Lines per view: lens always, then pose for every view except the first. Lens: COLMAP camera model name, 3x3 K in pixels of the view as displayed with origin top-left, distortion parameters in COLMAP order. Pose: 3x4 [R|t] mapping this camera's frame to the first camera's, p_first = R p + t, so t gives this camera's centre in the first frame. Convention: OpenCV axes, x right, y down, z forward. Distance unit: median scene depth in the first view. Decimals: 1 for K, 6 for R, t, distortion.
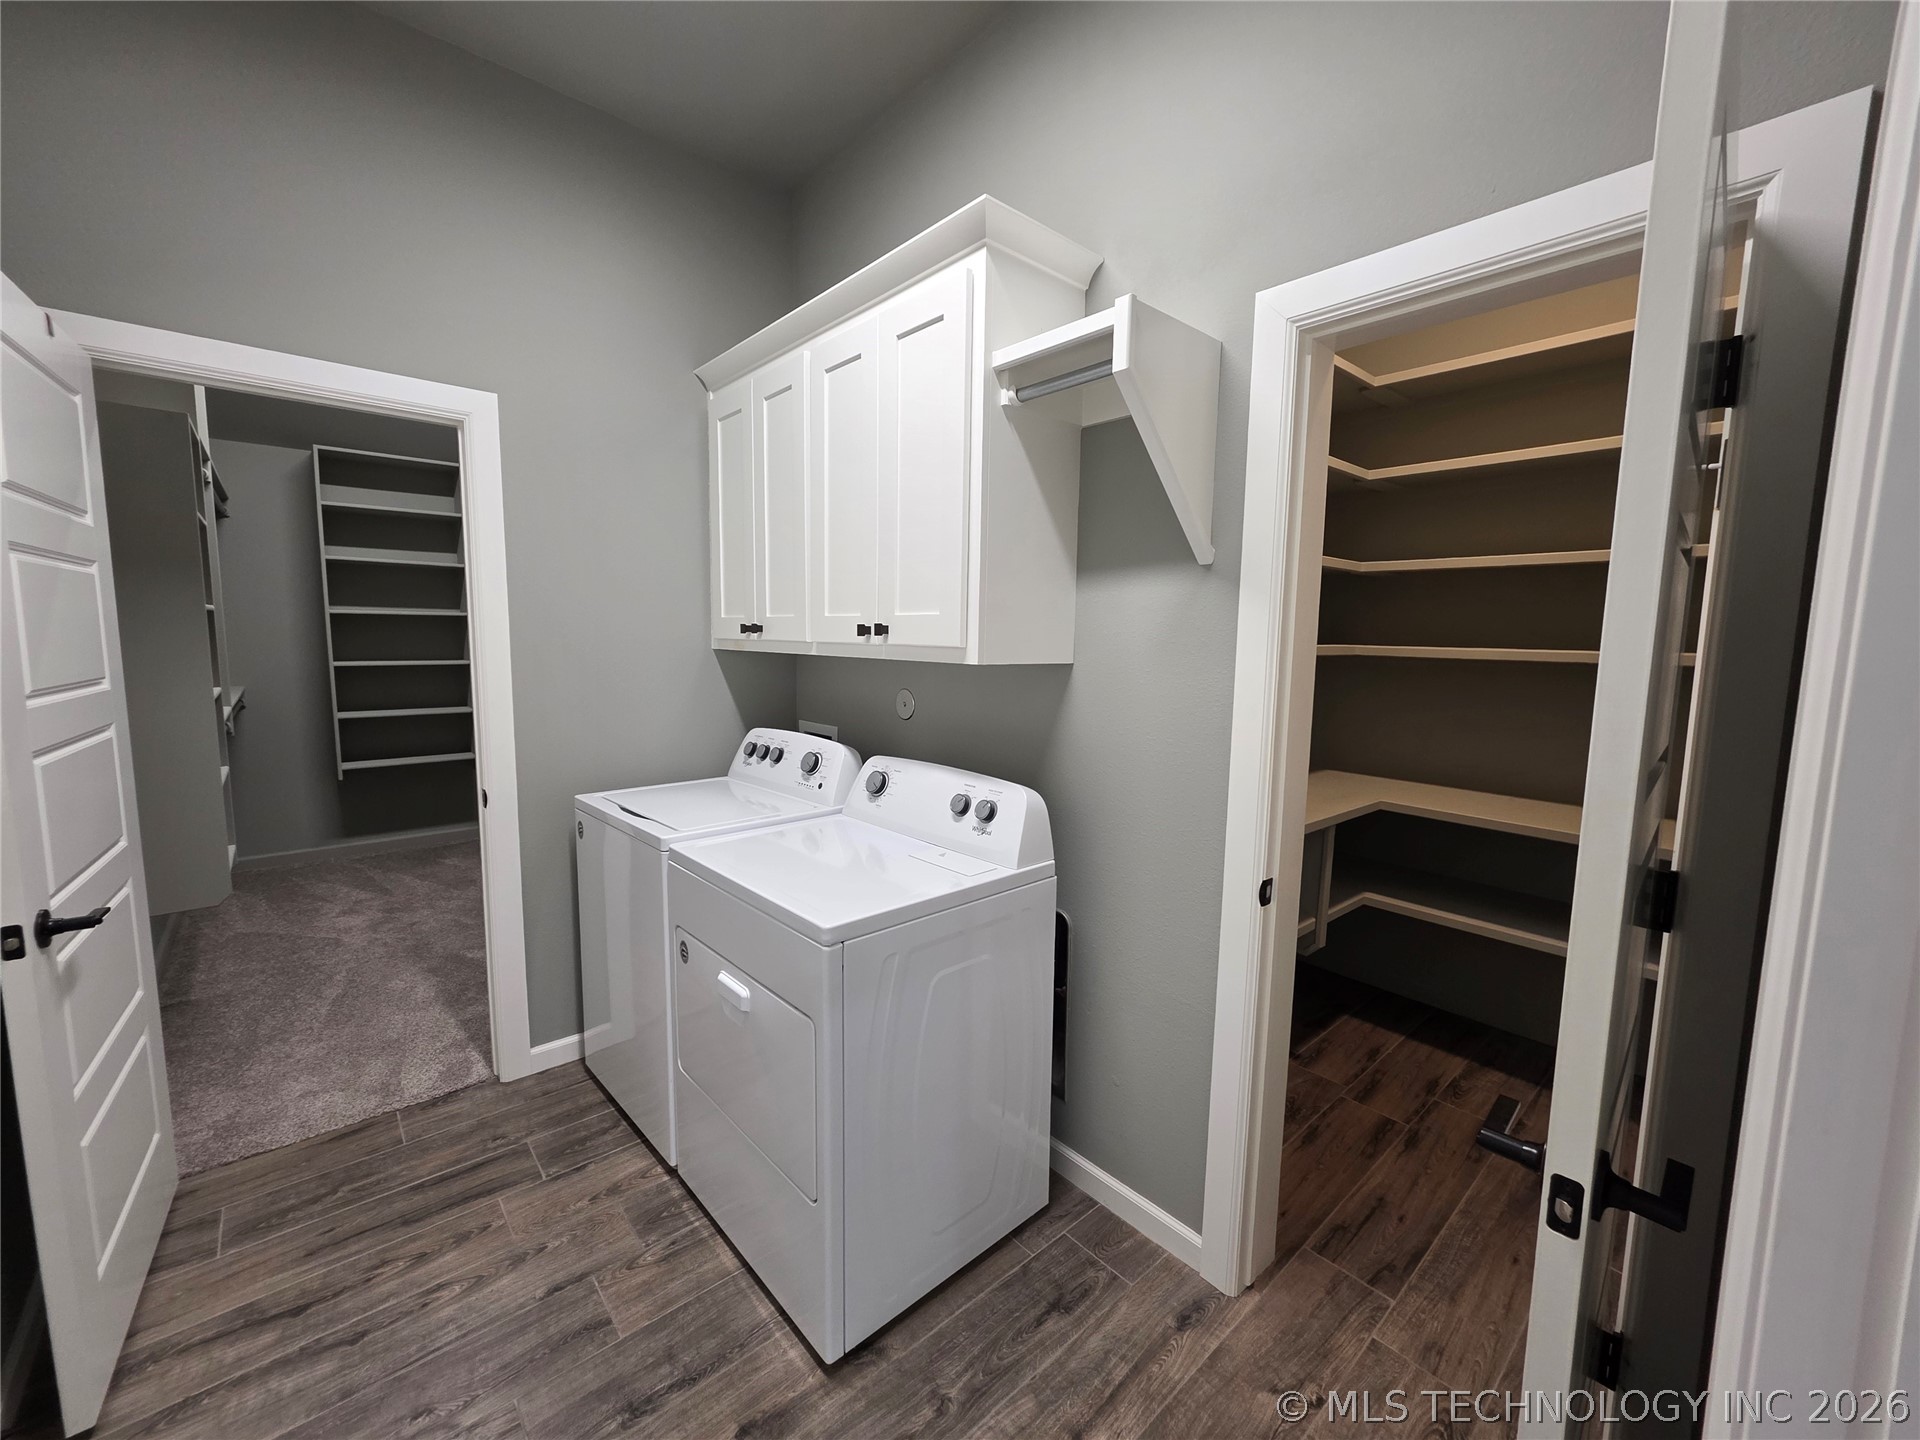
lens RADIAL K [[767.7, 0, 969.3], [0, 767.7, 716.3], [0, 0, 1]] dist [0.002363, -0.000643]
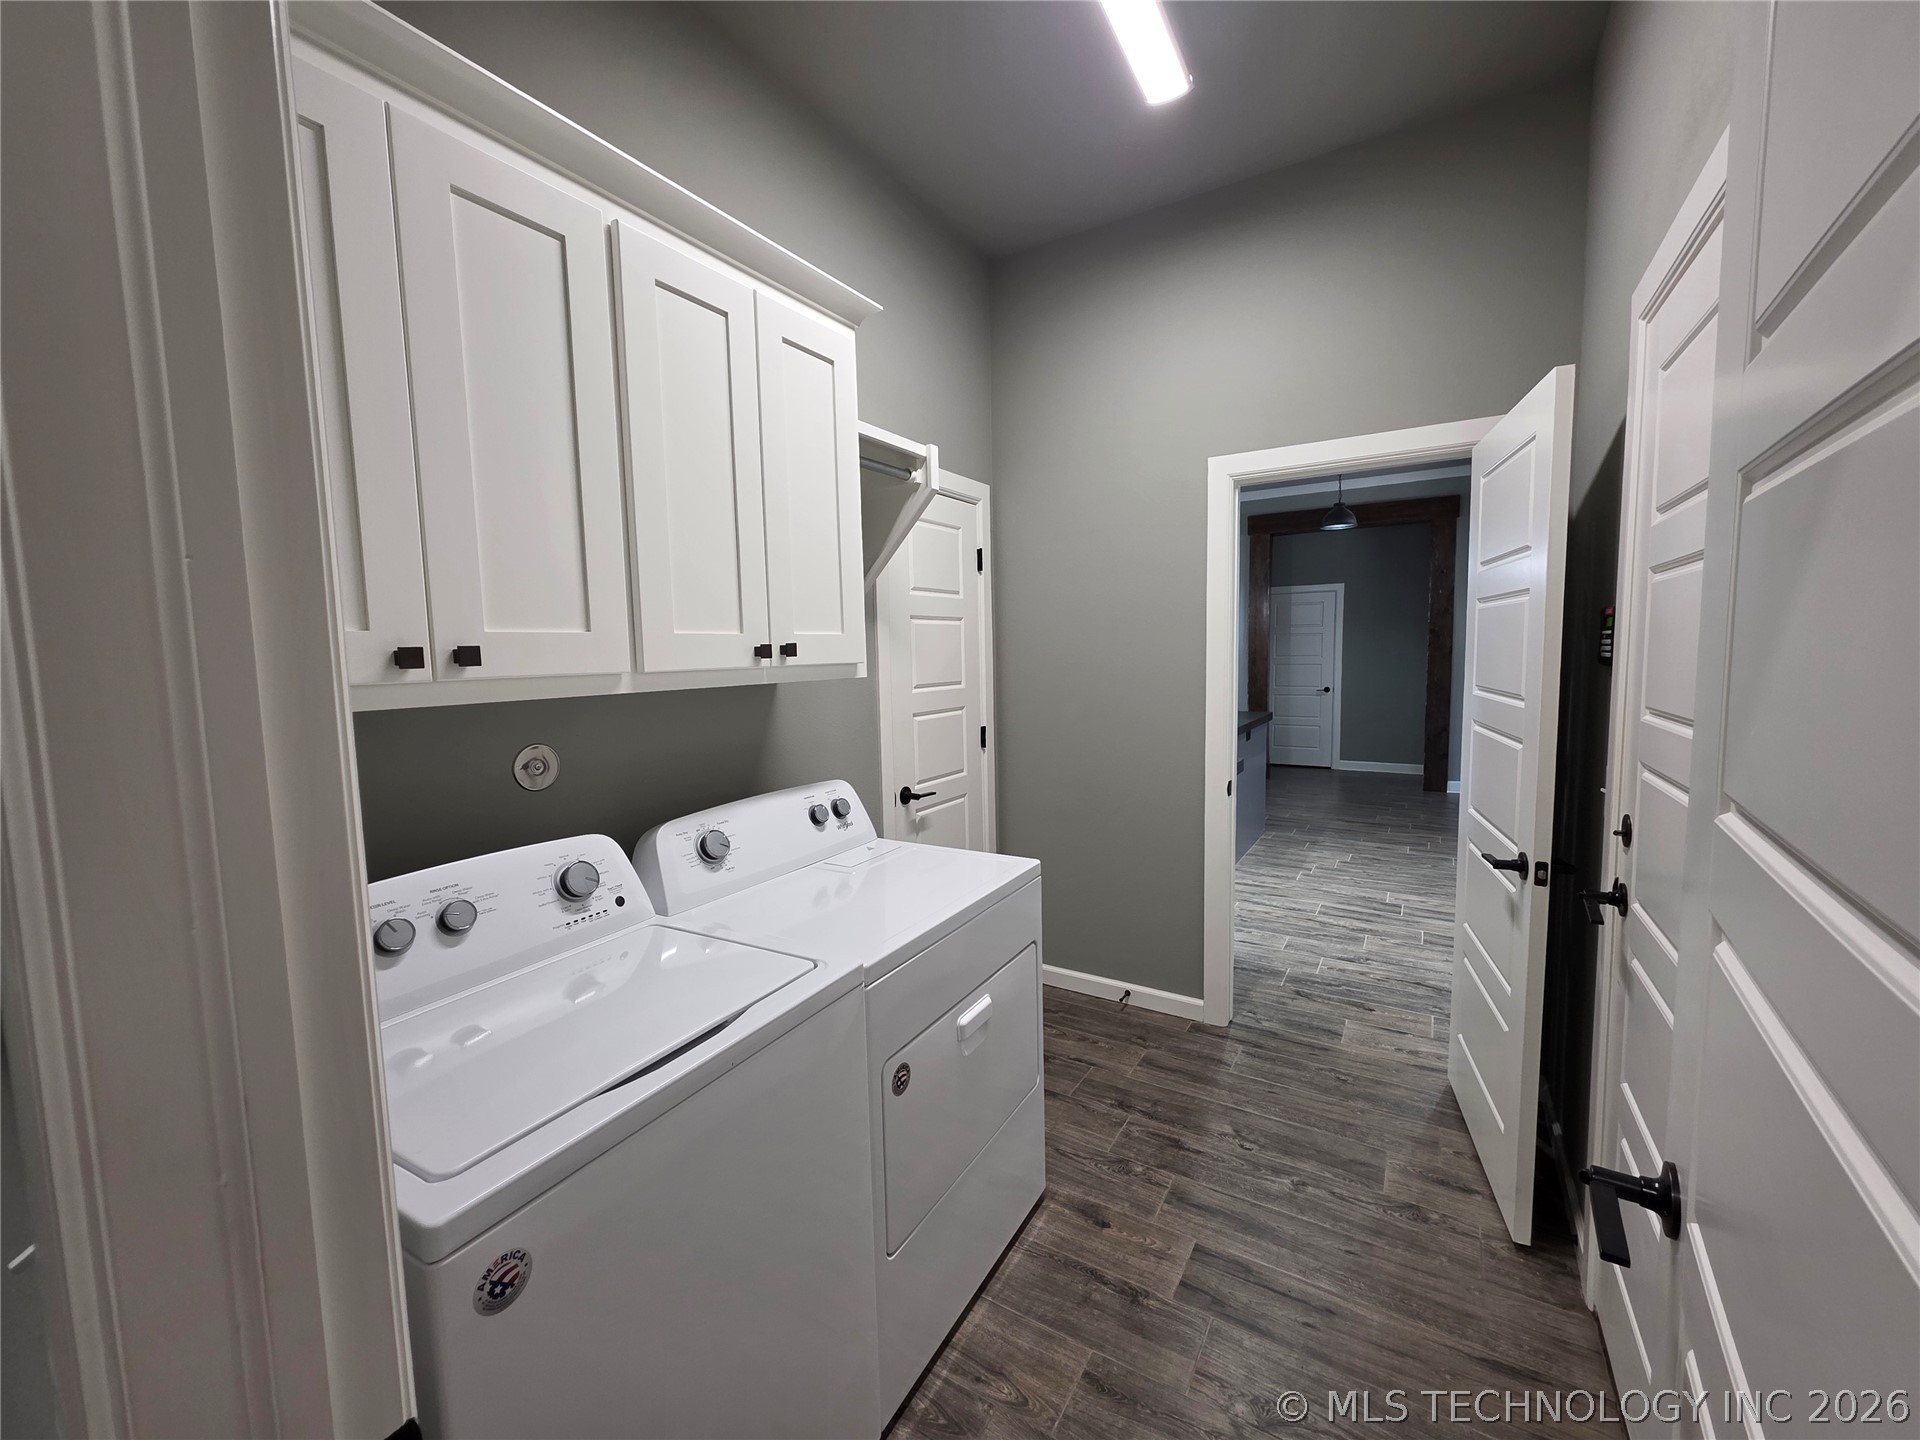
lens RADIAL K [[767.7, 0, 969.3], [0, 767.7, 716.3], [0, 0, 1]] dist [0.002363, -0.000643]
pose [[-0.296330, -0.096466, 0.950201, -1.244220], [0.119884, 0.983261, 0.137209, -0.160952], [-0.947532, 0.154573, -0.279805, 1.268378]]
